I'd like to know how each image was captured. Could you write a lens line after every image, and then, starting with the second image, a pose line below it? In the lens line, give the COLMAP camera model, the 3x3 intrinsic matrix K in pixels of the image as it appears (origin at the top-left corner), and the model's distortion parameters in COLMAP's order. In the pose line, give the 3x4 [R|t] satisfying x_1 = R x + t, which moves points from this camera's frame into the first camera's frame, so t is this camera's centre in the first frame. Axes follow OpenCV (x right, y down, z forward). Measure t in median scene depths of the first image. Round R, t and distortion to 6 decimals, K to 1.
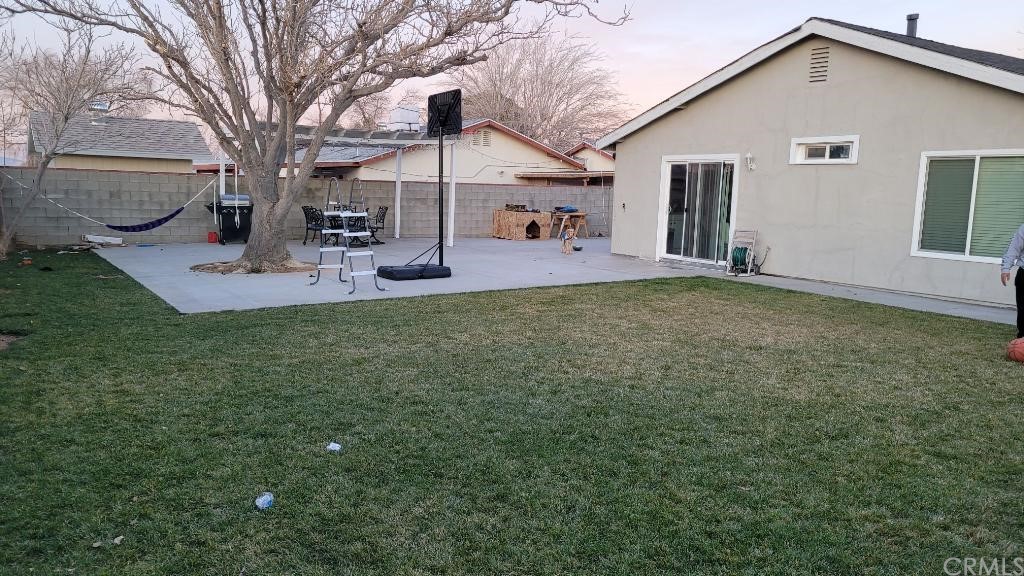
lens RADIAL K [[751.2, 0, 511.6], [0, 751.2, 289.3], [0, 0, 1]] dist [0.042698, -0.024372]
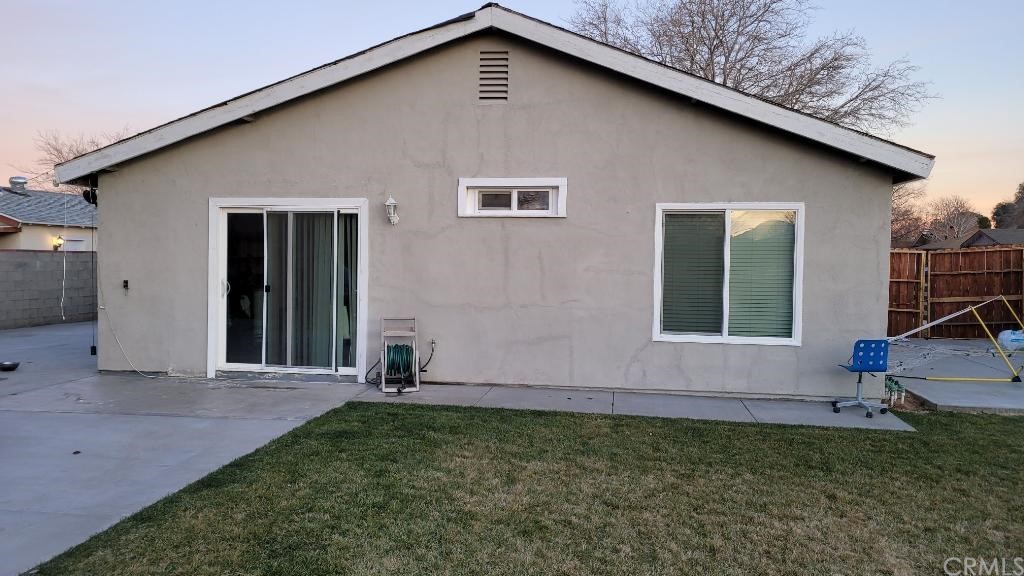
lens RADIAL K [[751.2, 0, 507.5], [0, 751.2, 279.0], [0, 0, 1]] dist [0.042698, -0.024372]
pose [[0.673958, -0.034584, 0.737960, -0.099250], [0.105150, 0.993224, -0.049484, -0.074494], [-0.731248, 0.110947, 0.673028, 0.538832]]
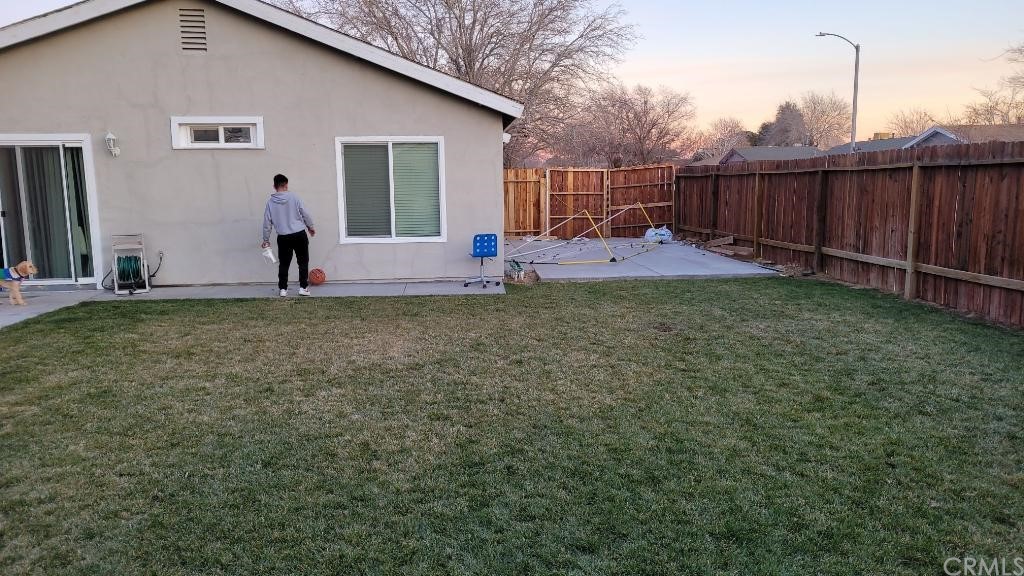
lens RADIAL K [[751.2, 0, 518.2], [0, 751.2, 293.8], [0, 0, 1]] dist [0.042698, -0.024372]
pose [[0.478580, -0.158724, 0.863579, -0.190149], [0.145480, 0.984266, 0.100284, -0.040074], [-0.865908, 0.077640, 0.494141, 0.292827]]
